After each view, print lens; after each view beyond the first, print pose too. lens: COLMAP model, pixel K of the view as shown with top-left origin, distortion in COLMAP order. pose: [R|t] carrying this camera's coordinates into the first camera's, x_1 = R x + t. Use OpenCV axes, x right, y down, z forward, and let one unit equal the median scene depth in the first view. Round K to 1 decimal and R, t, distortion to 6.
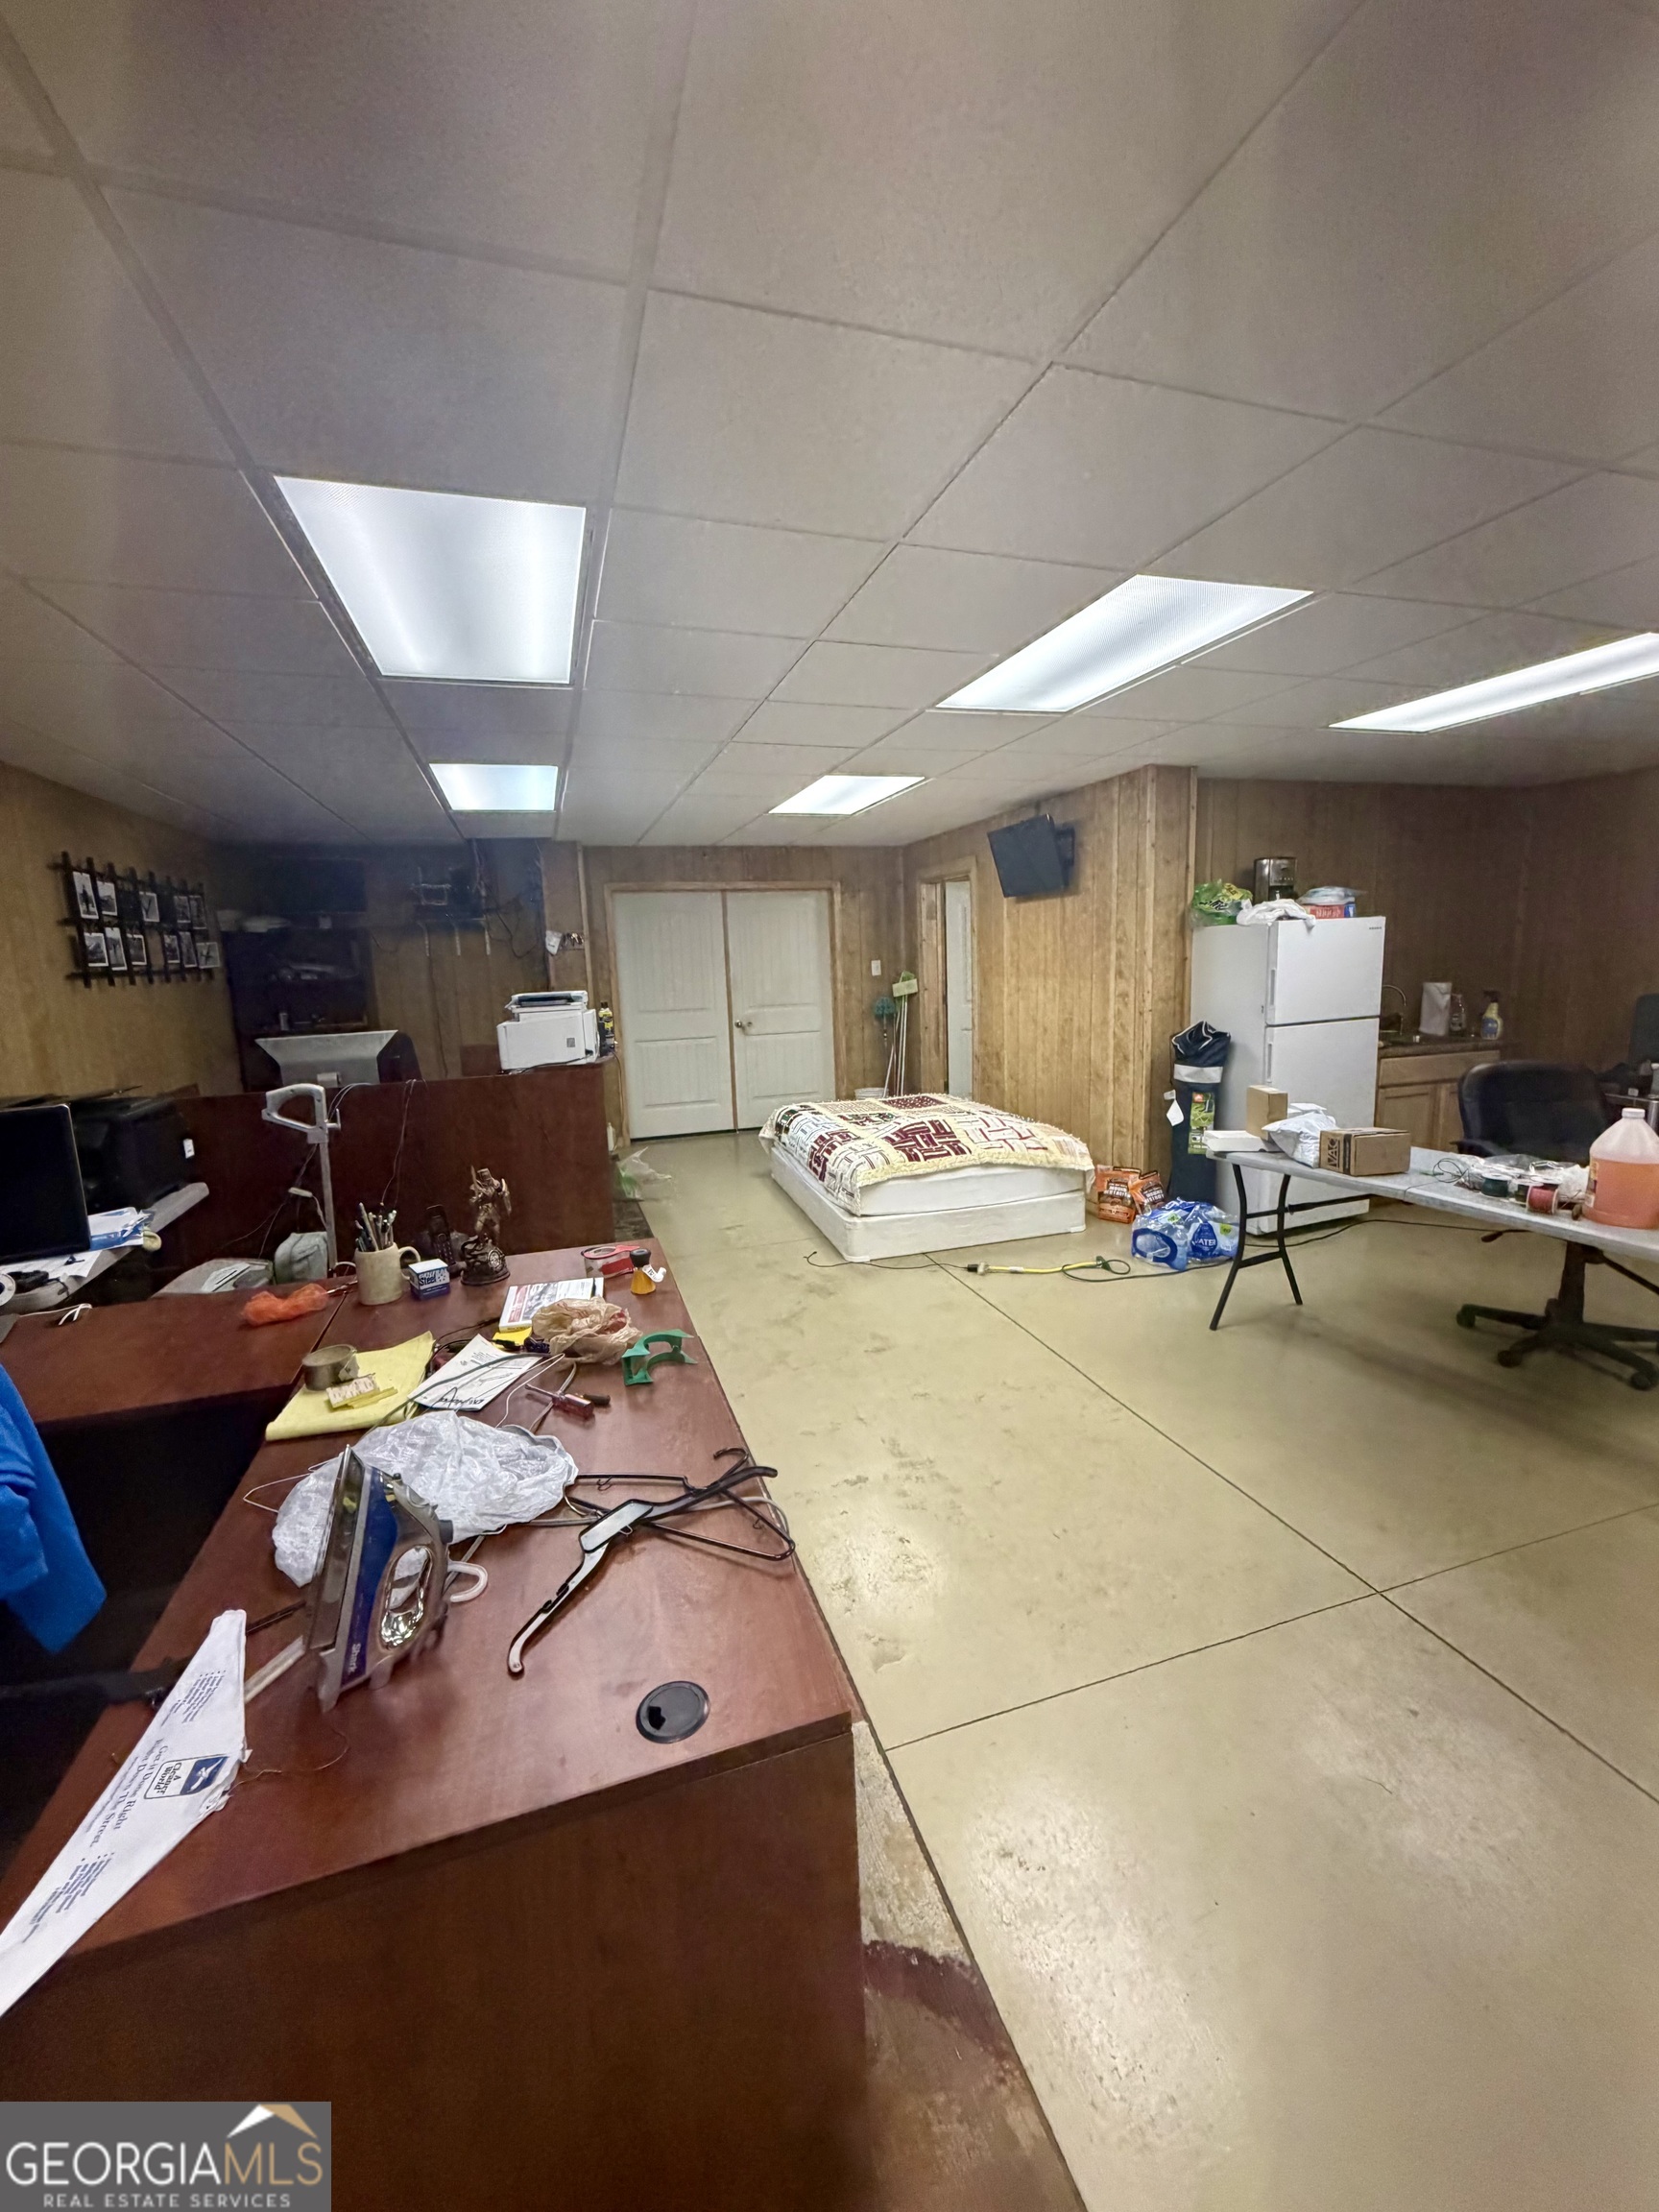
lens RADIAL K [[880.2, 0, 827.6], [0, 880.2, 1101.5], [0, 0, 1]] dist [-0.000741, -0.000273]
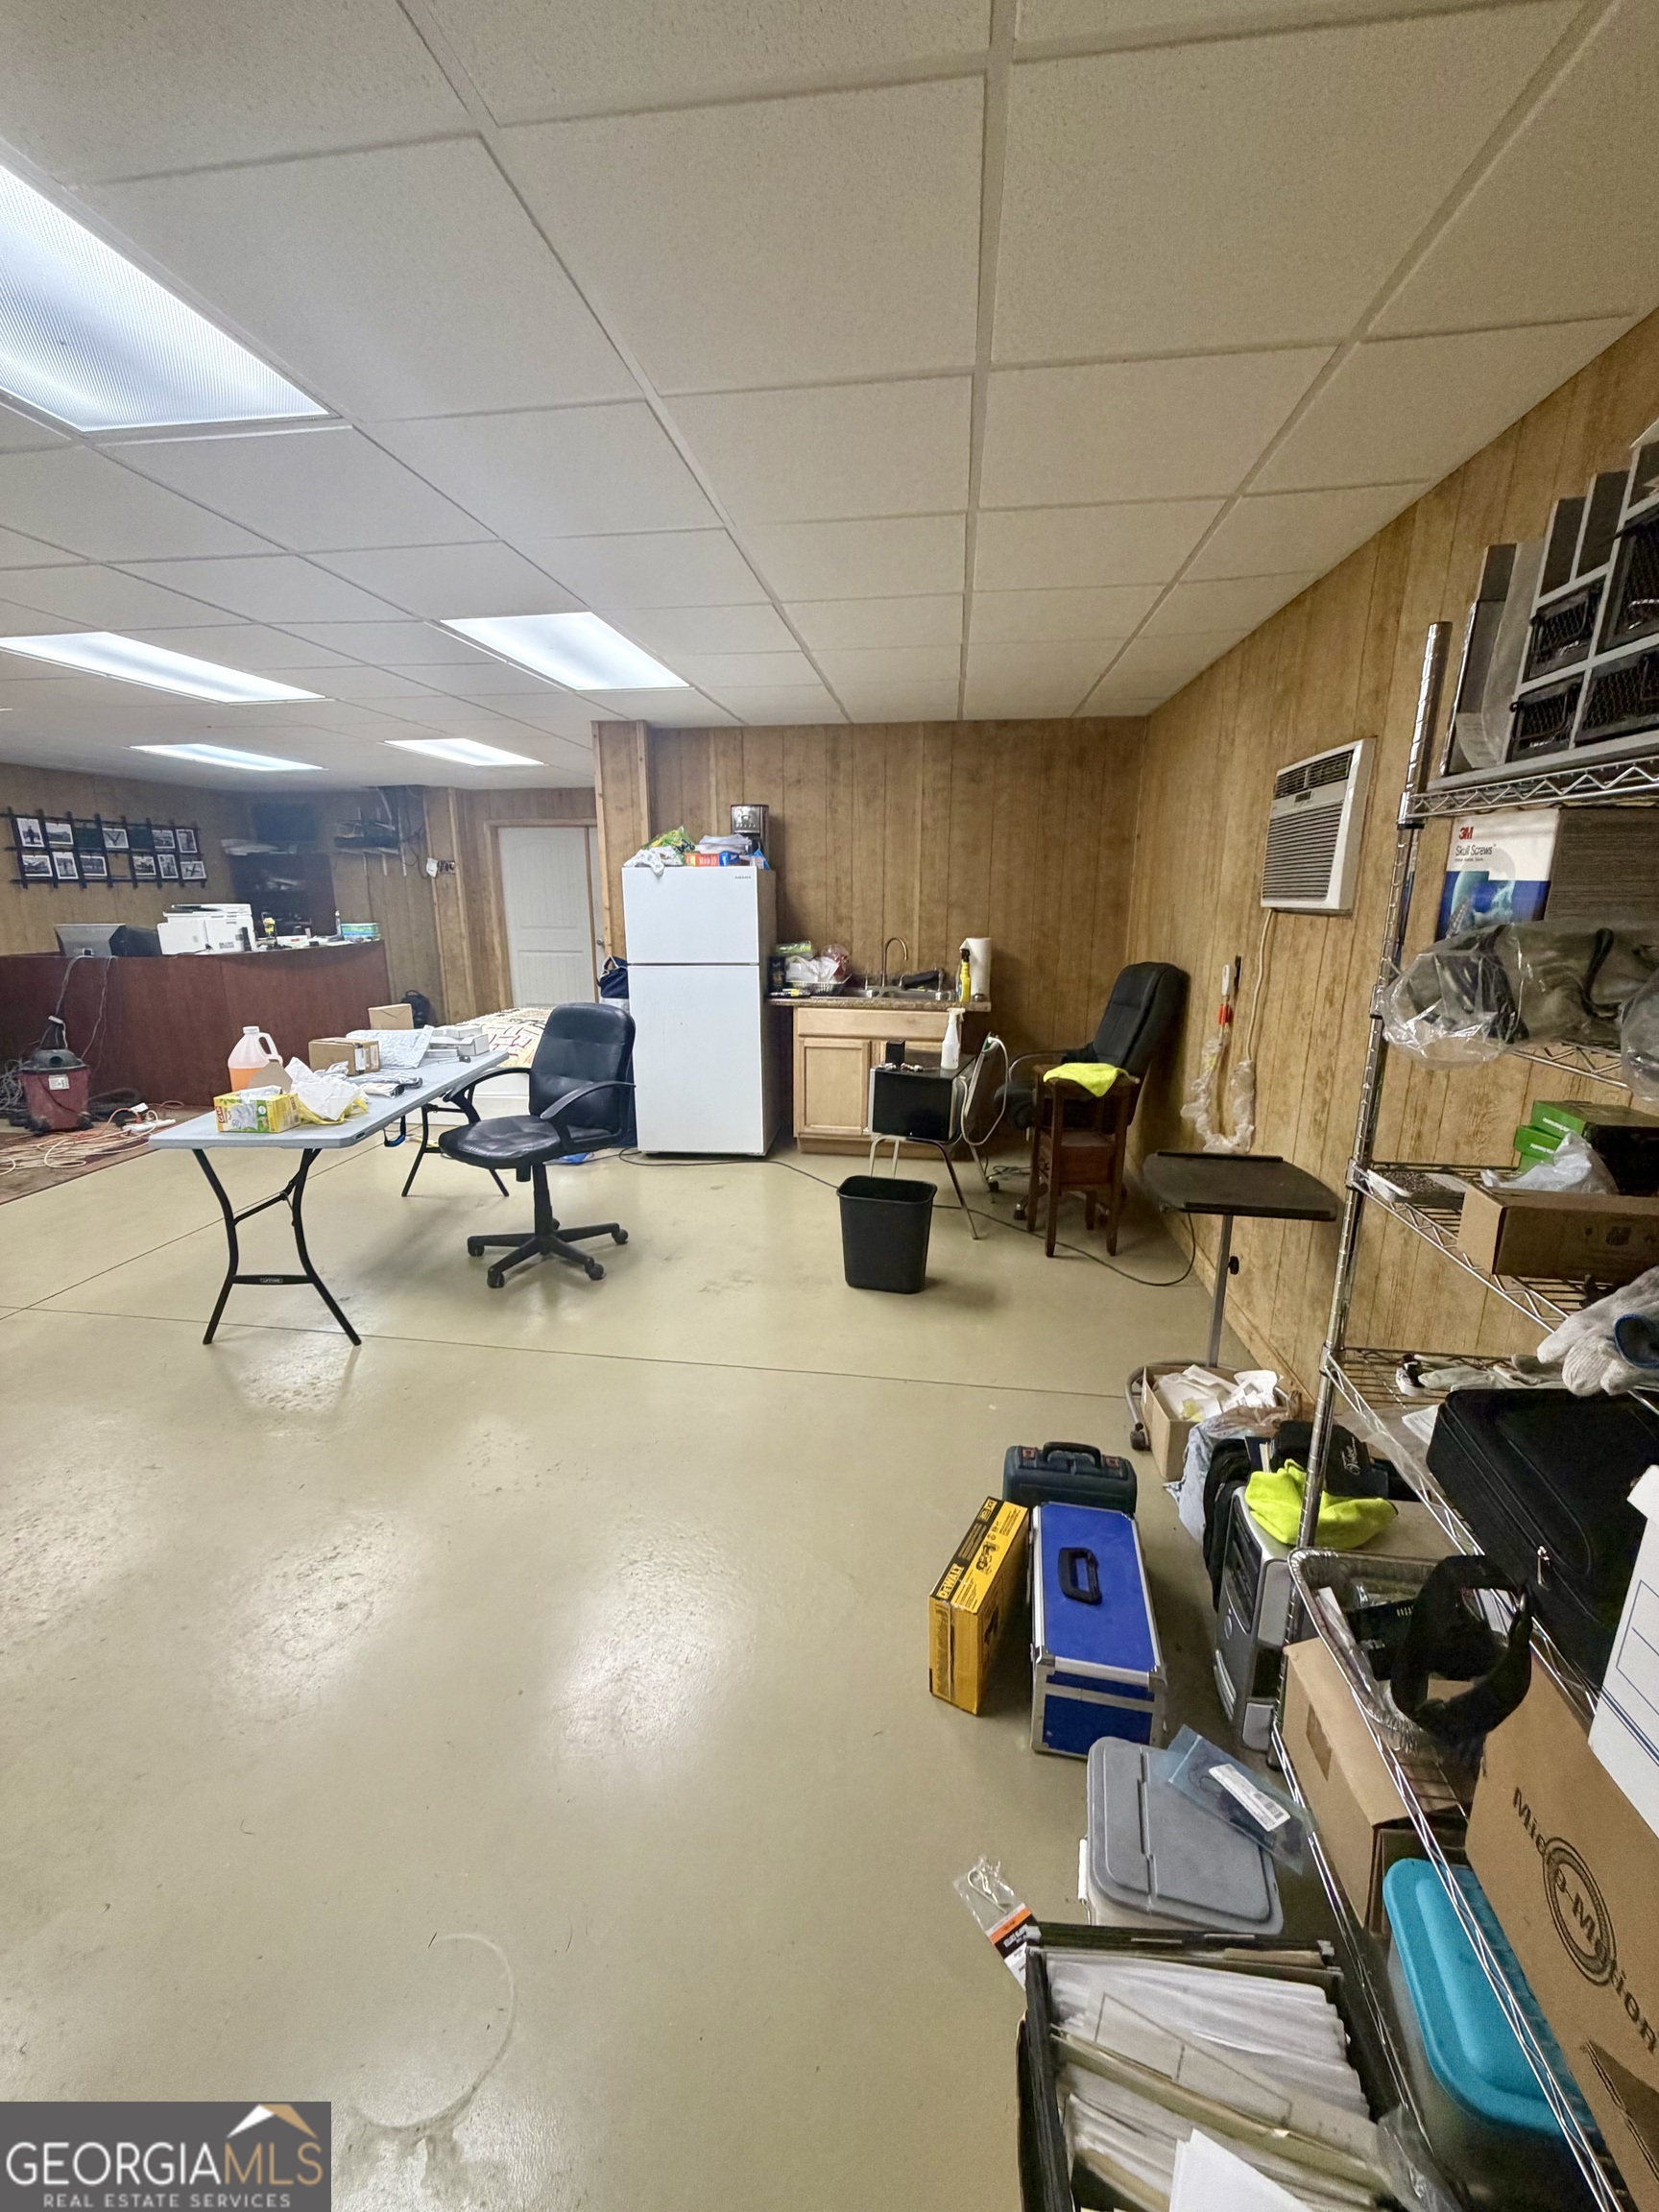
lens RADIAL K [[880.2, 0, 834.6], [0, 880.2, 1100.0], [0, 0, 1]] dist [-0.000741, -0.000273]
pose [[0.903802, 0.135500, -0.405934, 1.045112], [-0.102131, 0.989437, 0.102880, -0.049252], [0.415586, -0.051525, 0.908093, 0.078787]]
